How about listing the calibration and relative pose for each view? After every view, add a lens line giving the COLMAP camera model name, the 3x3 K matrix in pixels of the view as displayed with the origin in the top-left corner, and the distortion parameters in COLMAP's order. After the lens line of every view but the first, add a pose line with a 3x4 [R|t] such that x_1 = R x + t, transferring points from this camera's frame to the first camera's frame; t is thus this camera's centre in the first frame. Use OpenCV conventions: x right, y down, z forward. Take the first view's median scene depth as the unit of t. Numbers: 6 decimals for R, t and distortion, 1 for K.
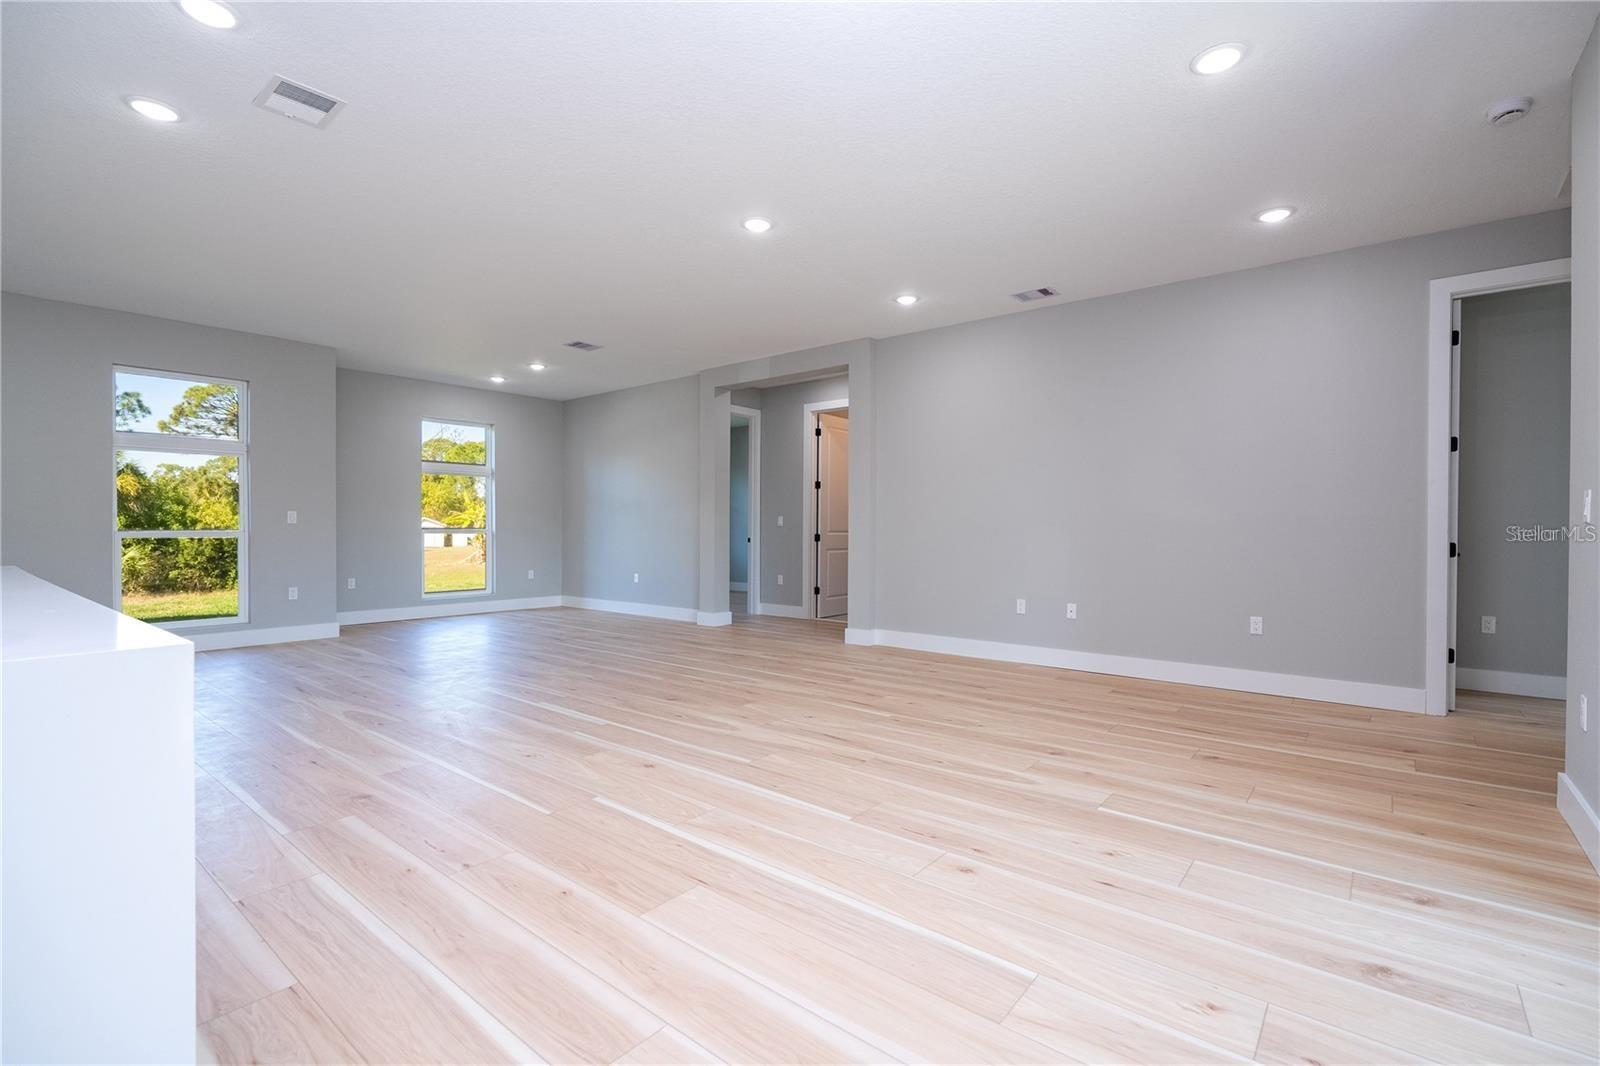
lens RADIAL K [[727.7, 0, 806.3], [0, 727.7, 532.8], [0, 0, 1]] dist [0.009976, -0.000165]
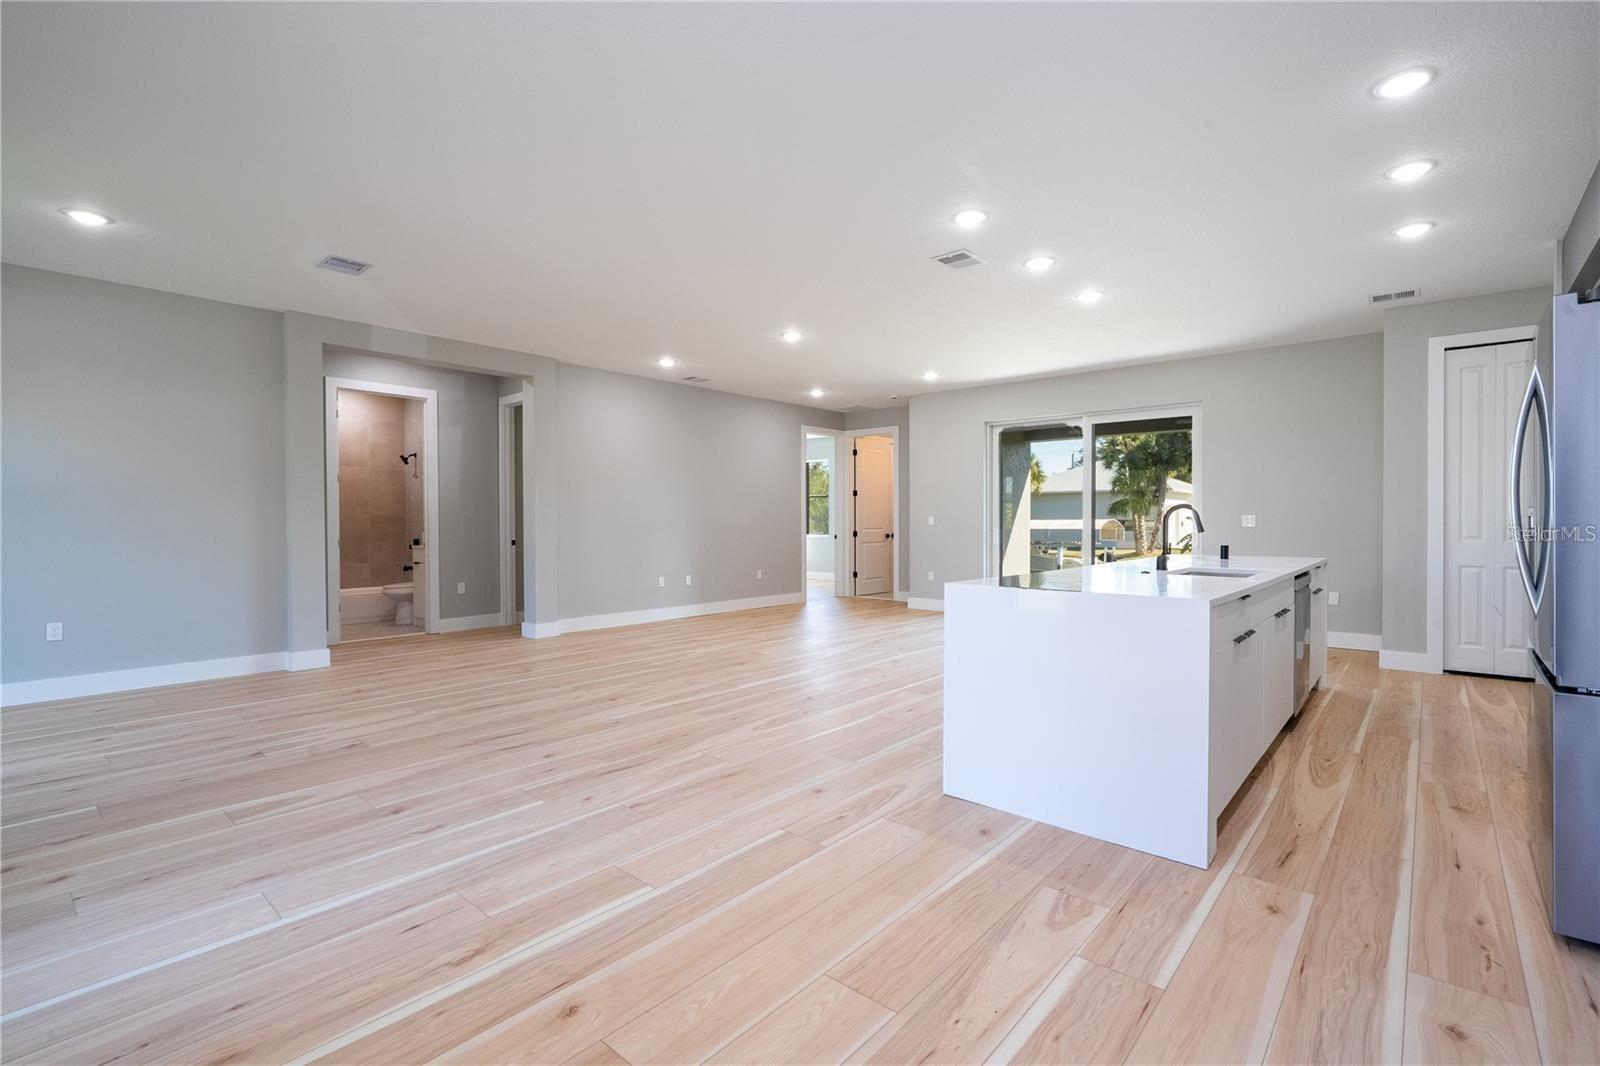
lens RADIAL K [[719.0, 0, 807.4], [0, 719.0, 531.7], [0, 0, 1]] dist [0.000511, 0.000970]
pose [[0.029292, -0.016161, 0.999440, -0.744312], [0.008067, 0.999841, 0.015931, -0.013714], [-0.999538, 0.007596, 0.029418, 0.428590]]
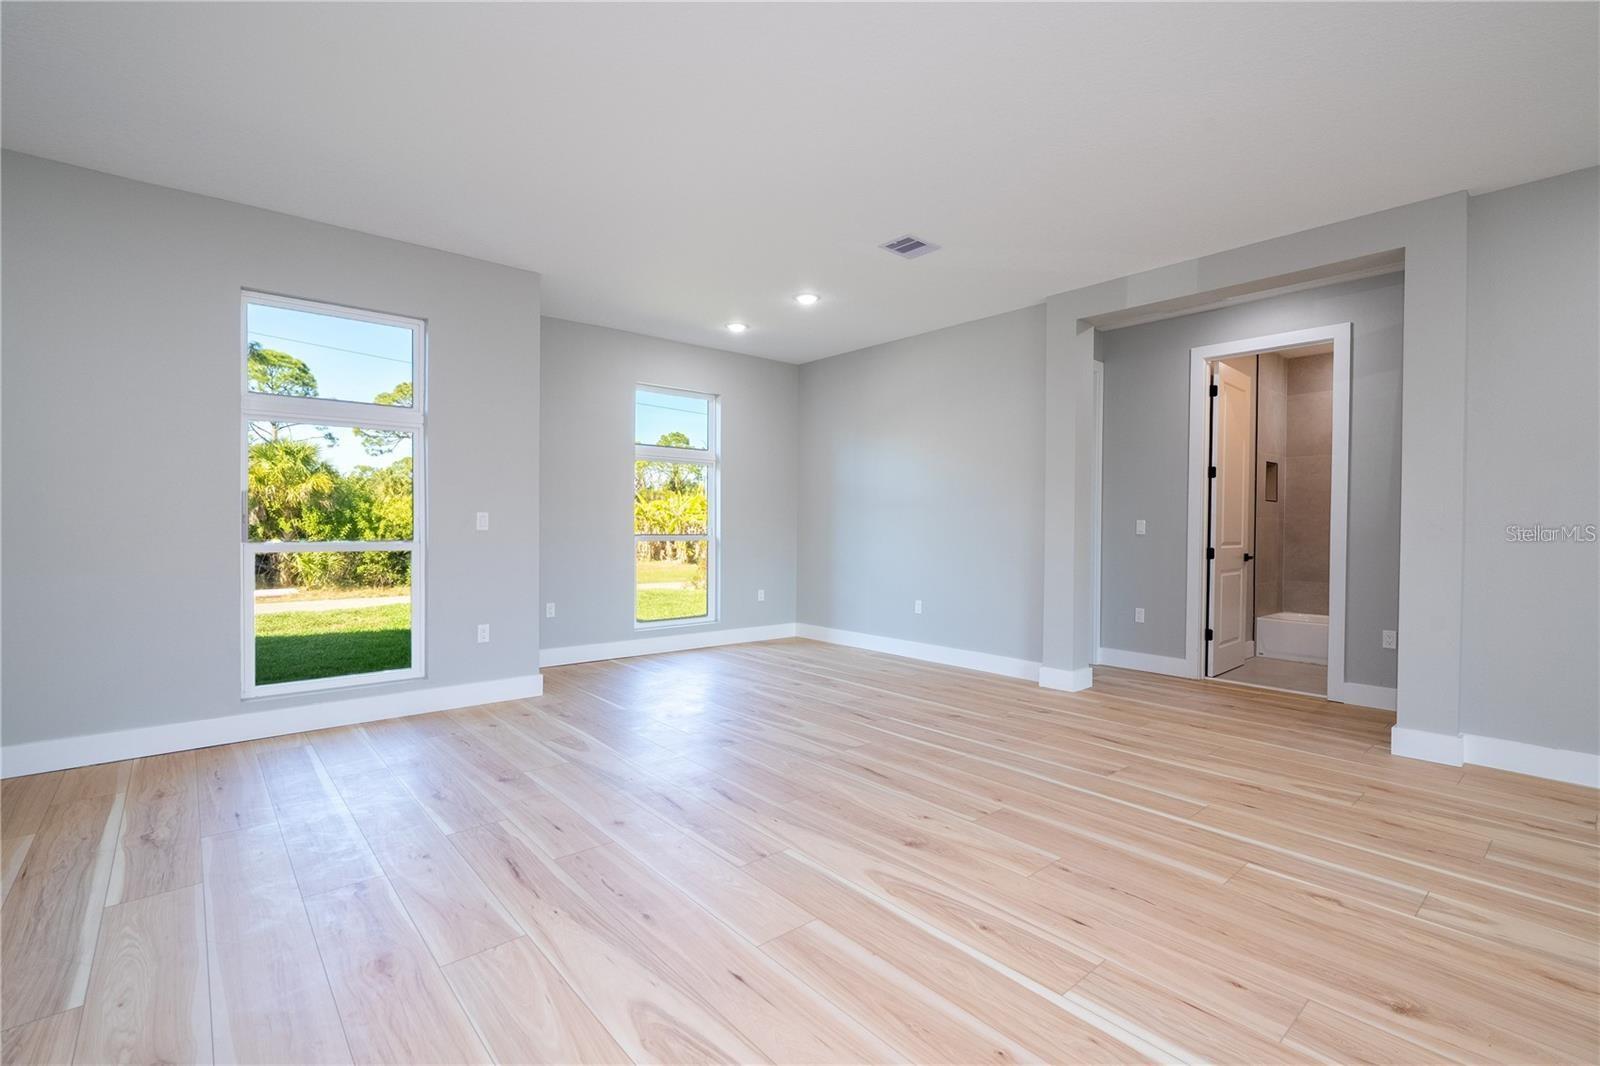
lens RADIAL K [[719.0, 0, 807.4], [0, 719.0, 531.7], [0, 0, 1]] dist [0.000511, 0.000970]
pose [[0.986655, 0.006692, -0.162690, -0.221559], [-0.006155, 0.999974, 0.003804, -0.011902], [0.162711, -0.002752, 0.986670, 0.291351]]
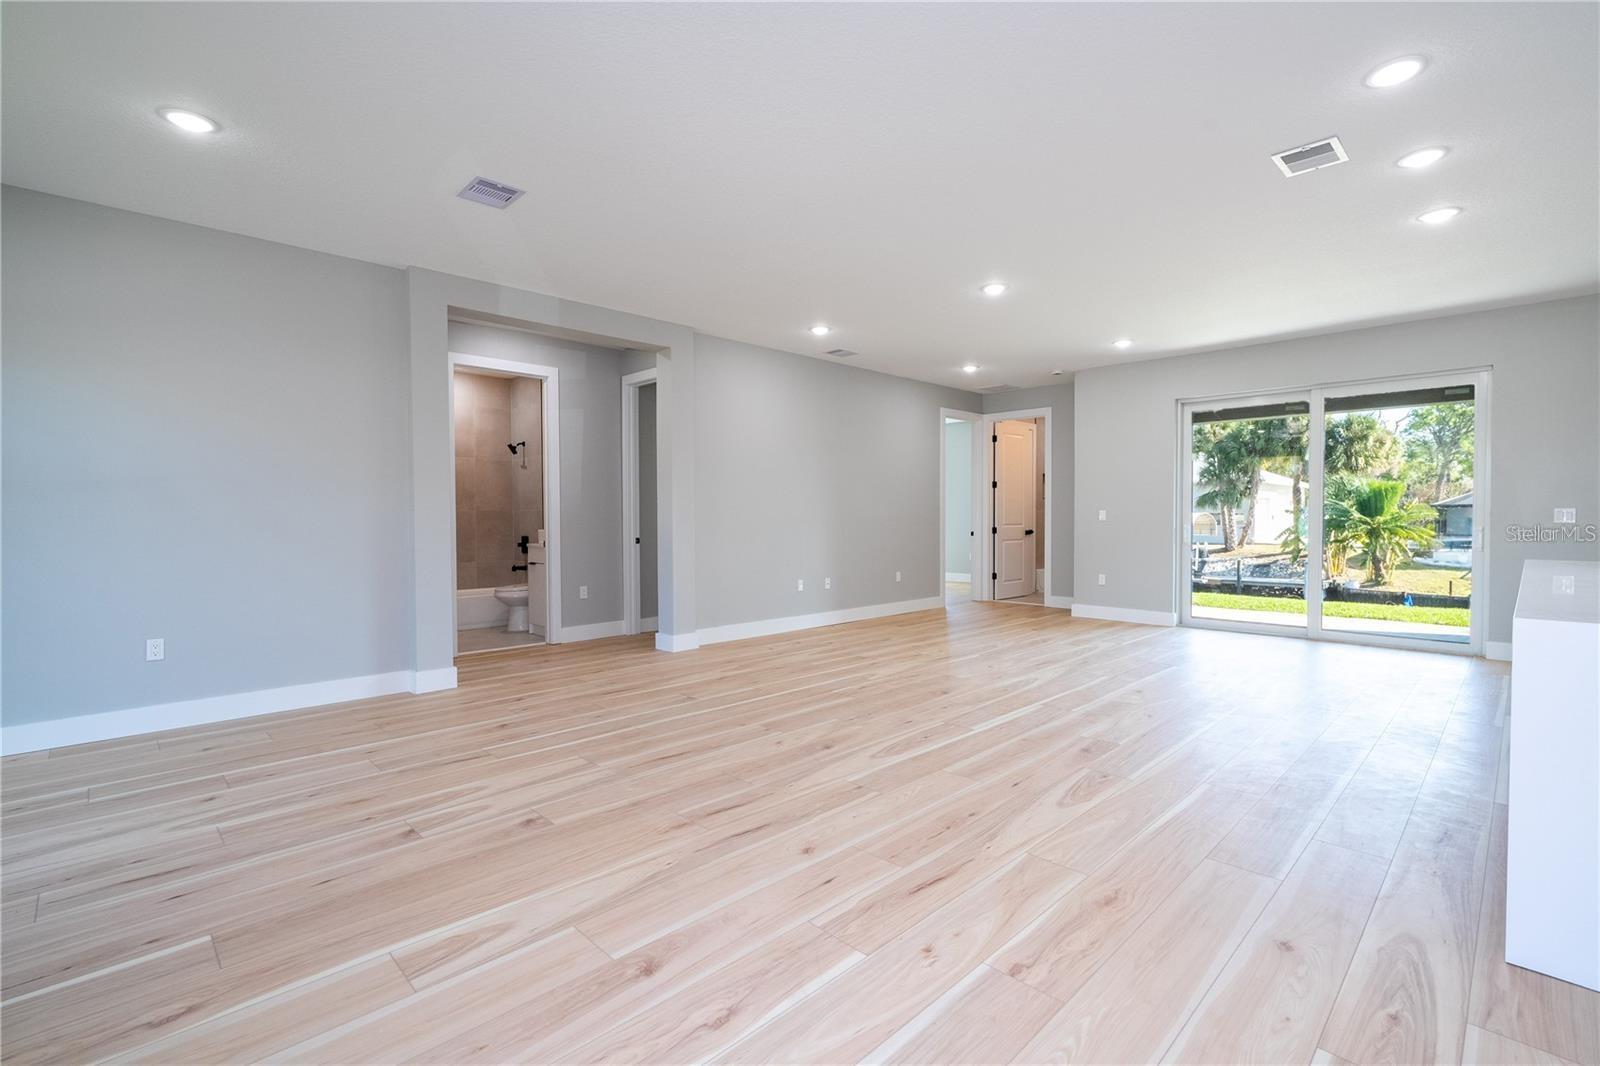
lens RADIAL K [[717.3, 0, 809.1], [0, 717.3, 532.4], [0, 0, 1]] dist [-0.002240, 0.000251]
pose [[0.099073, -0.024696, 0.994774, -0.627085], [0.009390, 0.999671, 0.023882, -0.015000], [-0.995036, 0.006975, 0.099272, 0.555472]]
